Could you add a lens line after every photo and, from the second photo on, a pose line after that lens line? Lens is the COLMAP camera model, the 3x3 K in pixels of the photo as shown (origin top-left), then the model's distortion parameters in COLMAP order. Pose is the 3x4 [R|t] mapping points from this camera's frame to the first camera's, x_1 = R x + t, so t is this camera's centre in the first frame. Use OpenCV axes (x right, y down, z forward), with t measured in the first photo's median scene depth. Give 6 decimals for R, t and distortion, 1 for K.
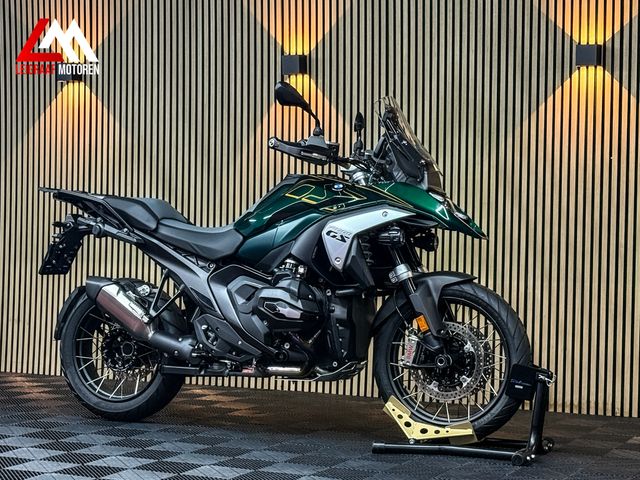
lens RADIAL K [[1371.7, 0, 317.2], [0, 1371.7, 245.3], [0, 0, 1]] dist [0.140459, 0.000000]
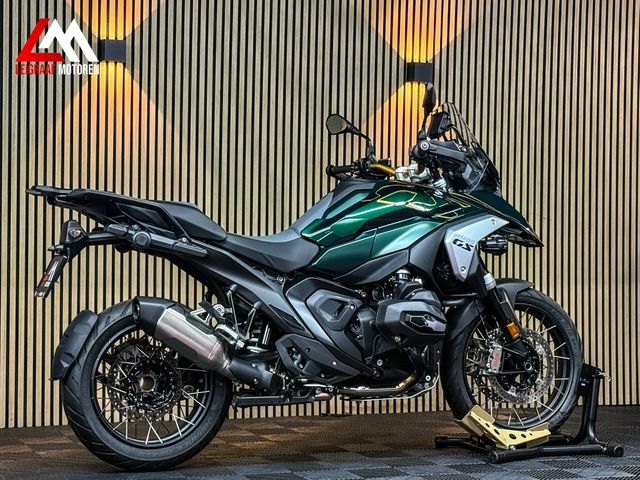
lens RADIAL K [[1371.7, 0, 320.4], [0, 1371.7, 234.5], [0, 0, 1]] dist [0.140459, 0.000000]
pose [[0.695393, -0.002946, 0.718624, -0.691090], [0.011741, 0.999905, -0.007262, -0.007369], [-0.718534, 0.013488, 0.695361, 0.362949]]
